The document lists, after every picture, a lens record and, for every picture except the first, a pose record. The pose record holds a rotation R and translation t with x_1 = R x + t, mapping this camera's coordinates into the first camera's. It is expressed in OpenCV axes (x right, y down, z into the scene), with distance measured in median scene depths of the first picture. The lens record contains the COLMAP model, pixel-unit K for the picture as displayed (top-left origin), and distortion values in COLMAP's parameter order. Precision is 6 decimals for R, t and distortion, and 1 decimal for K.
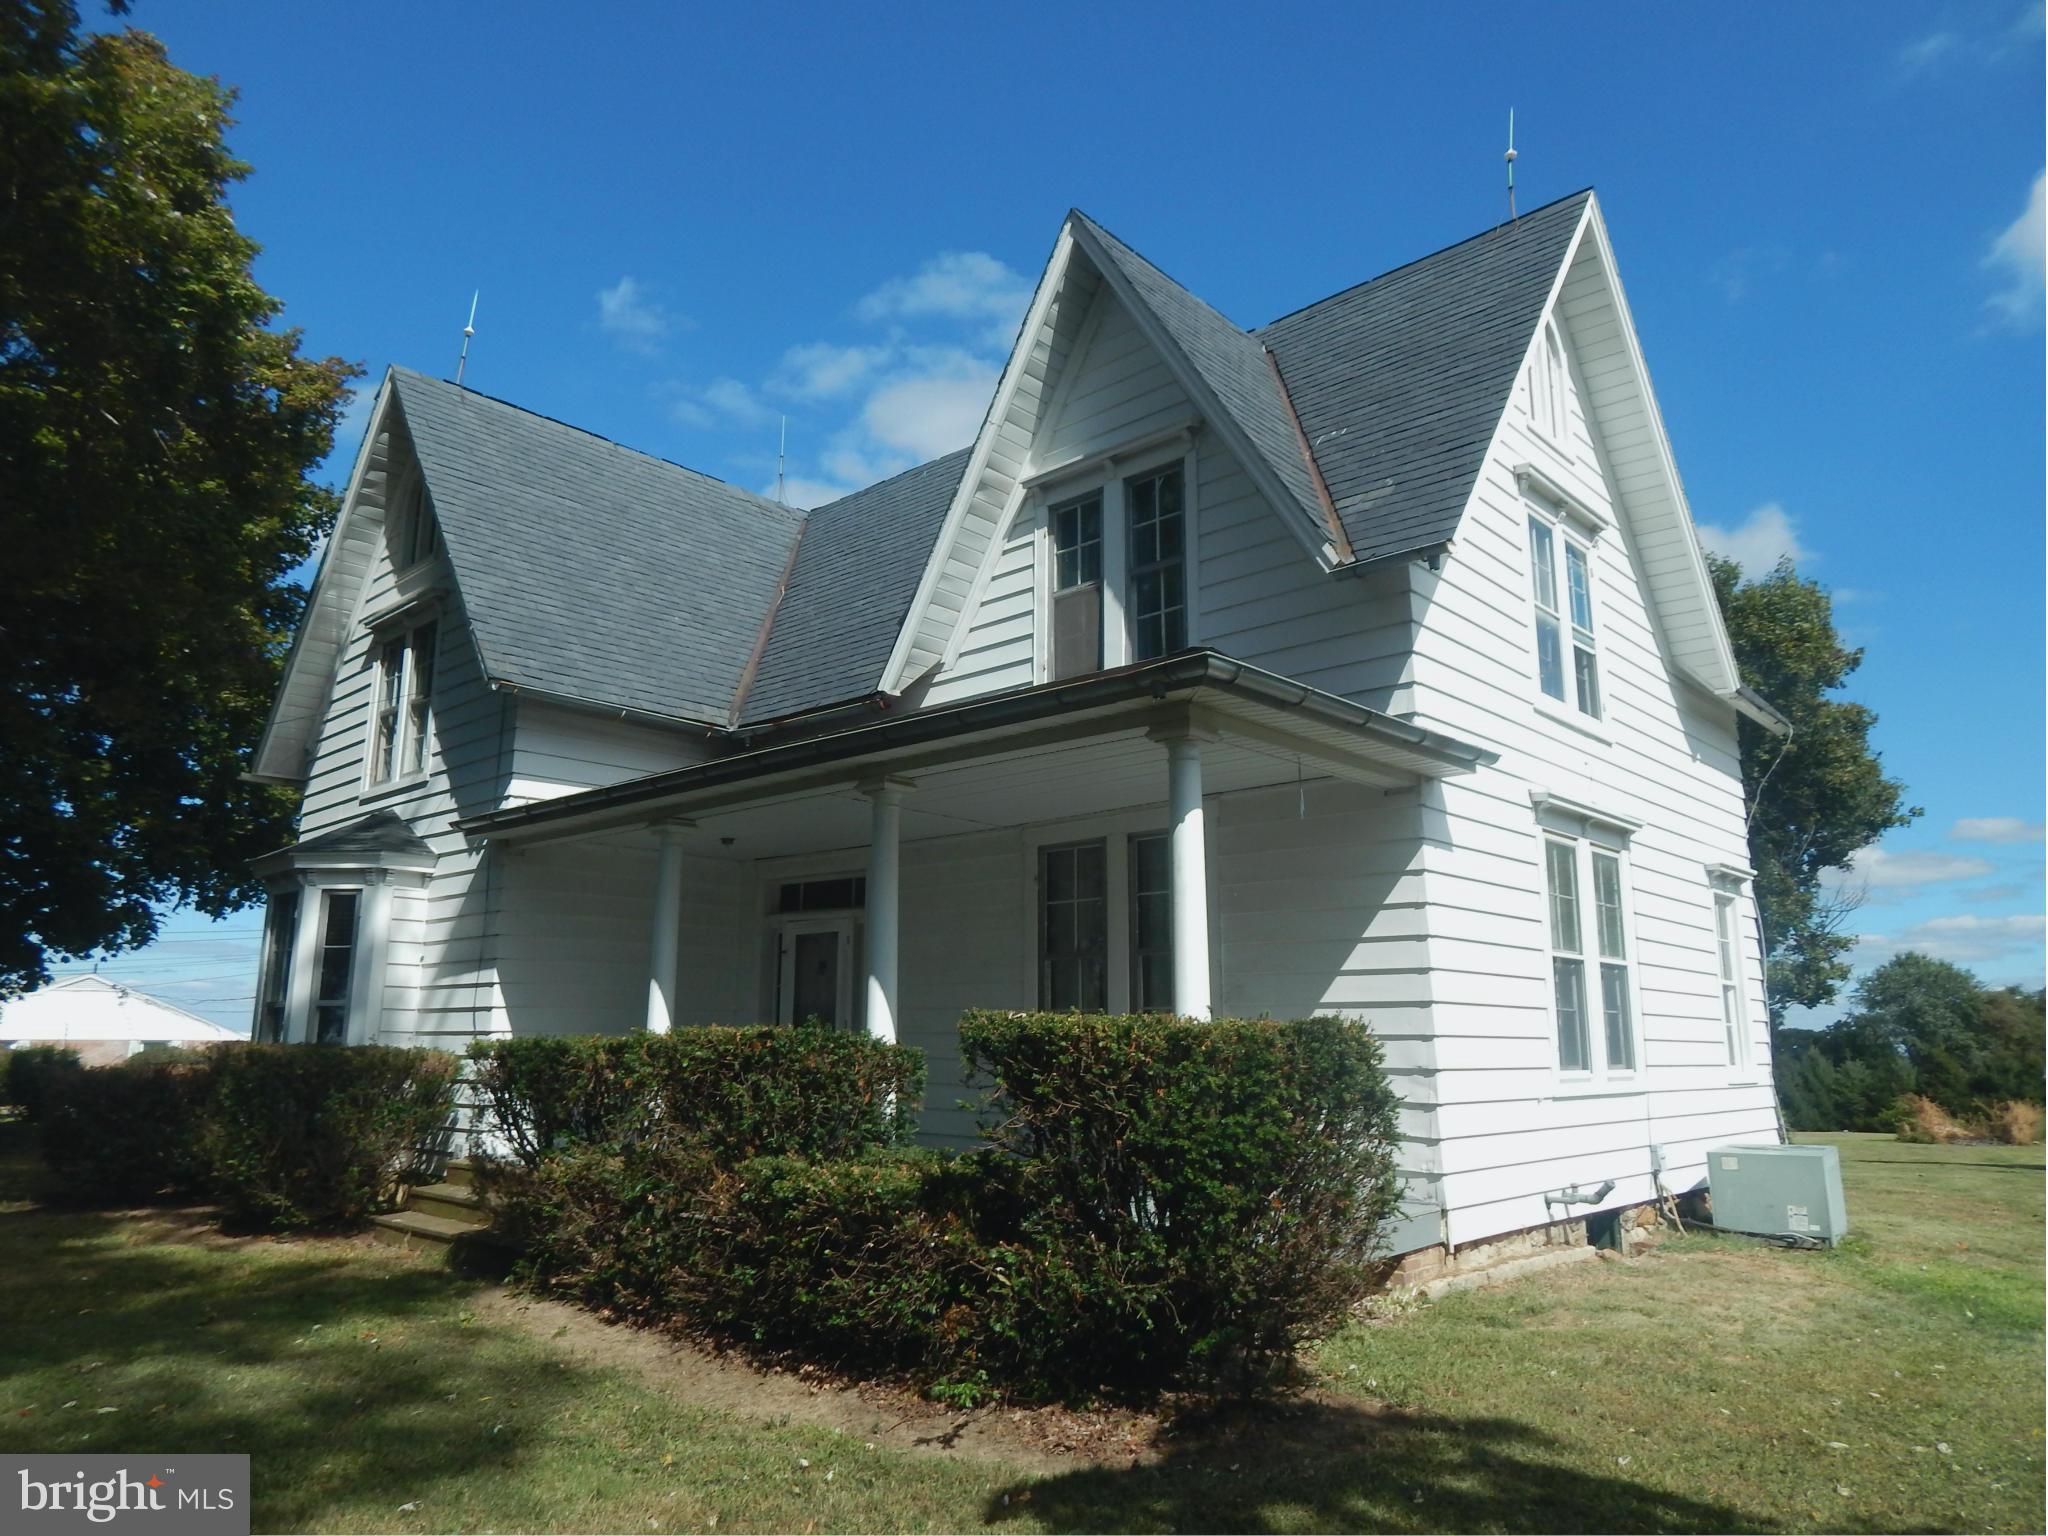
lens RADIAL K [[1355.2, 0, 1021.6], [0, 1355.2, 767.5], [0, 0, 1]] dist [0.003801, -0.004021]
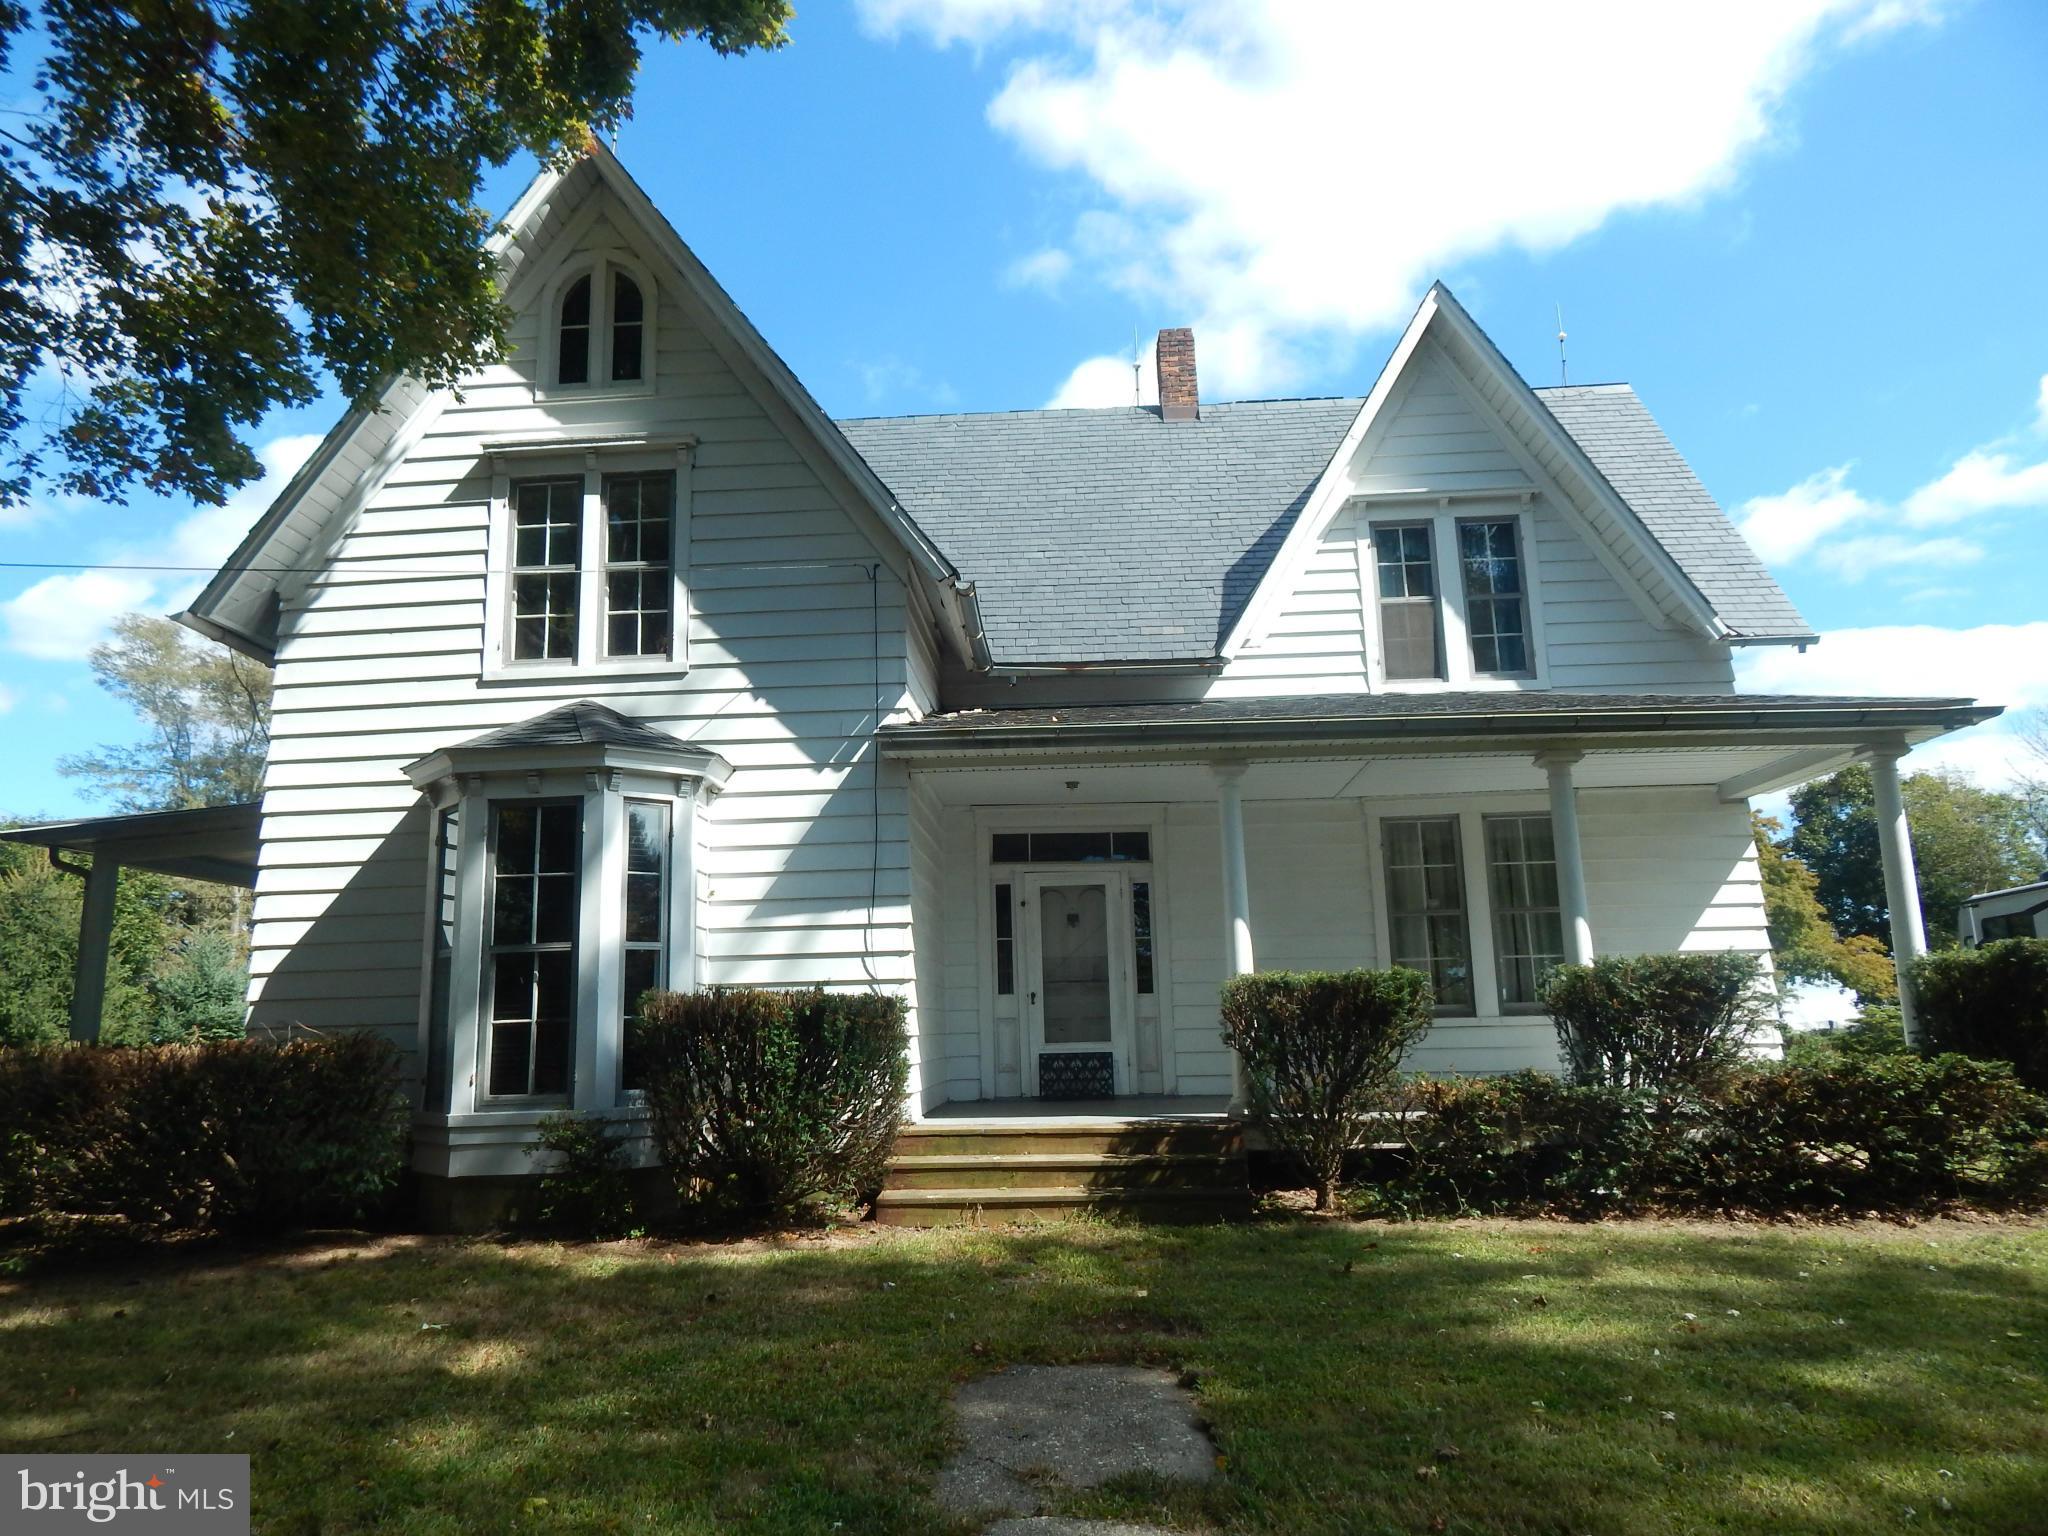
lens RADIAL K [[1355.2, 0, 1021.0], [0, 1355.2, 762.9], [0, 0, 1]] dist [0.003801, -0.004021]
pose [[0.763672, 0.106133, 0.636820, -0.941180], [-0.103201, 0.993779, -0.041865, 0.090525], [-0.637302, -0.033749, 0.769875, 0.309396]]
